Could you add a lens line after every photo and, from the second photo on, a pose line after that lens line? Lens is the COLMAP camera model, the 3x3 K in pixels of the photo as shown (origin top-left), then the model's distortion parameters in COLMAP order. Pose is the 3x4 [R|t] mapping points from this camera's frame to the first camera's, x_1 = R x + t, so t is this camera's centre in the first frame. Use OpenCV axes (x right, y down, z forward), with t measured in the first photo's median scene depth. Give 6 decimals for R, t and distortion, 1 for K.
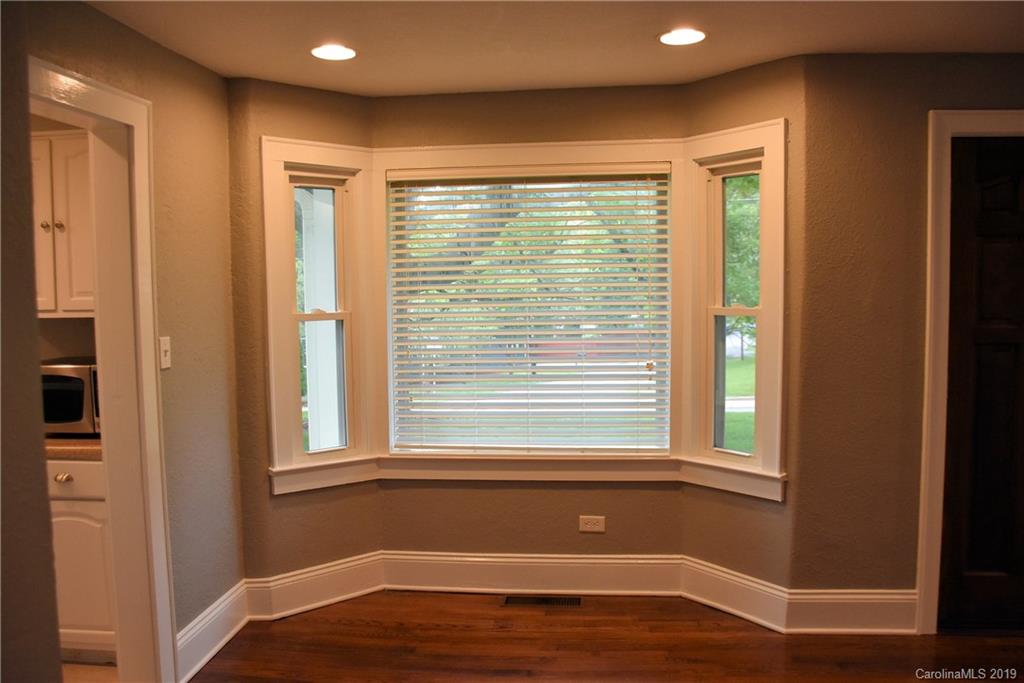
lens RADIAL K [[845.0, 0, 521.6], [0, 845.0, 343.7], [0, 0, 1]] dist [-0.150576, 0.114030]
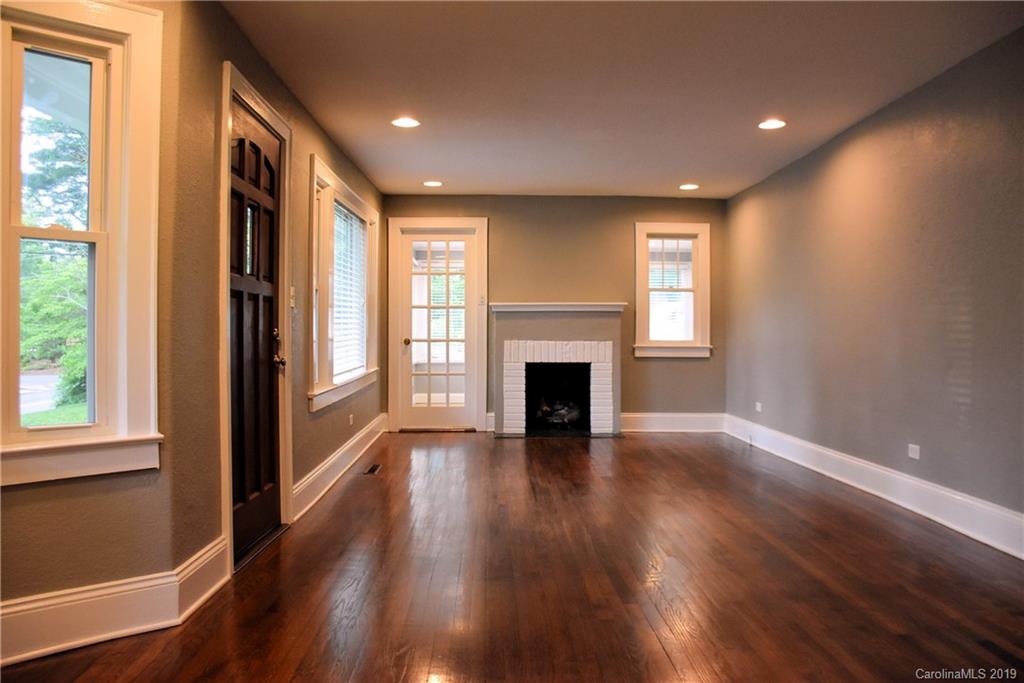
lens RADIAL K [[830.2, 0, 523.8], [0, 830.2, 342.9], [0, 0, 1]] dist [-0.145370, 0.108812]
pose [[-0.122212, 0.001507, 0.992503, -0.505232], [0.071895, 0.997385, 0.007338, 0.082919], [-0.989897, 0.072252, -0.122001, 0.696812]]
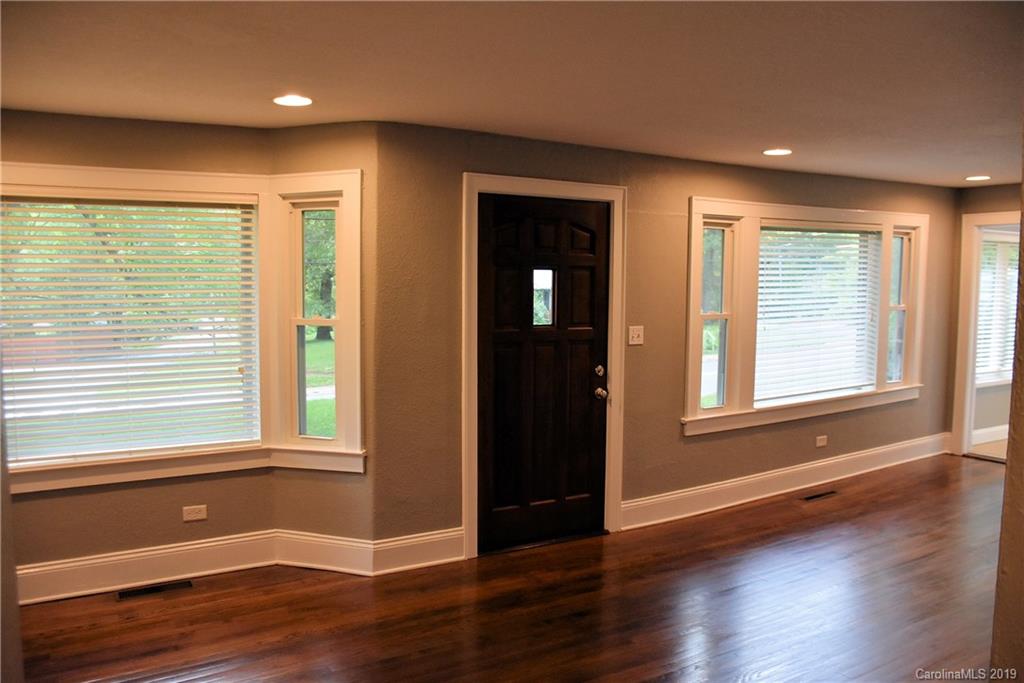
lens RADIAL K [[804.9, 0, 532.4], [0, 804.9, 343.3], [0, 0, 1]] dist [-0.144790, 0.113109]
pose [[0.799865, -0.032040, 0.599324, -0.192147], [0.027310, 0.999483, 0.016984, -0.018918], [-0.599558, 0.002782, 0.800327, -0.118995]]
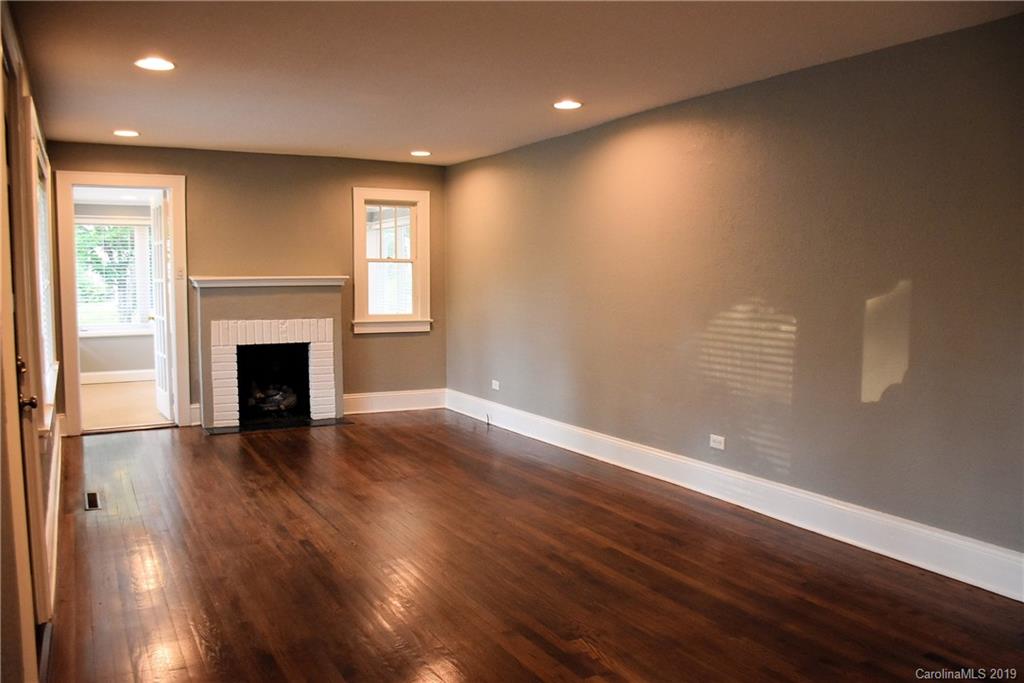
lens RADIAL K [[817.8, 0, 520.9], [0, 817.8, 343.2], [0, 0, 1]] dist [-0.145794, 0.102527]
pose [[-0.567412, -0.057215, 0.821444, -0.221224], [0.065075, 0.991347, 0.113999, -0.024893], [-0.820859, 0.118140, -0.558779, 0.931767]]
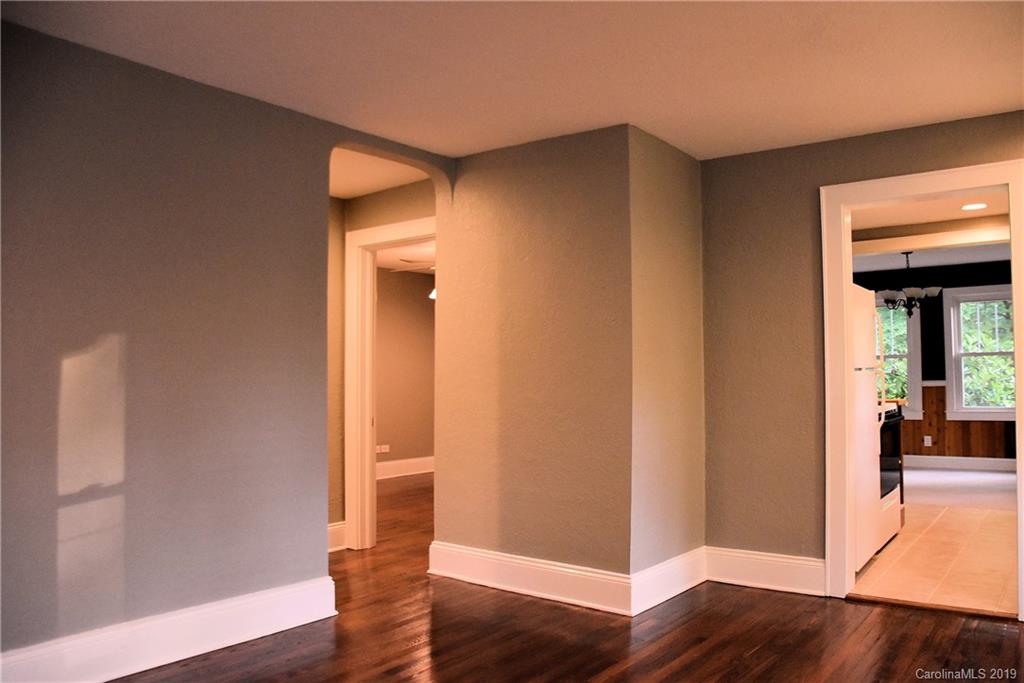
lens RADIAL K [[804.9, 0, 532.4], [0, 804.9, 343.3], [0, 0, 1]] dist [-0.144790, 0.113109]
pose [[-0.509368, -0.021053, -0.860291, 0.805583], [-0.045925, 0.998941, 0.002746, 0.029414], [0.859322, 0.040908, -0.509796, 0.758841]]
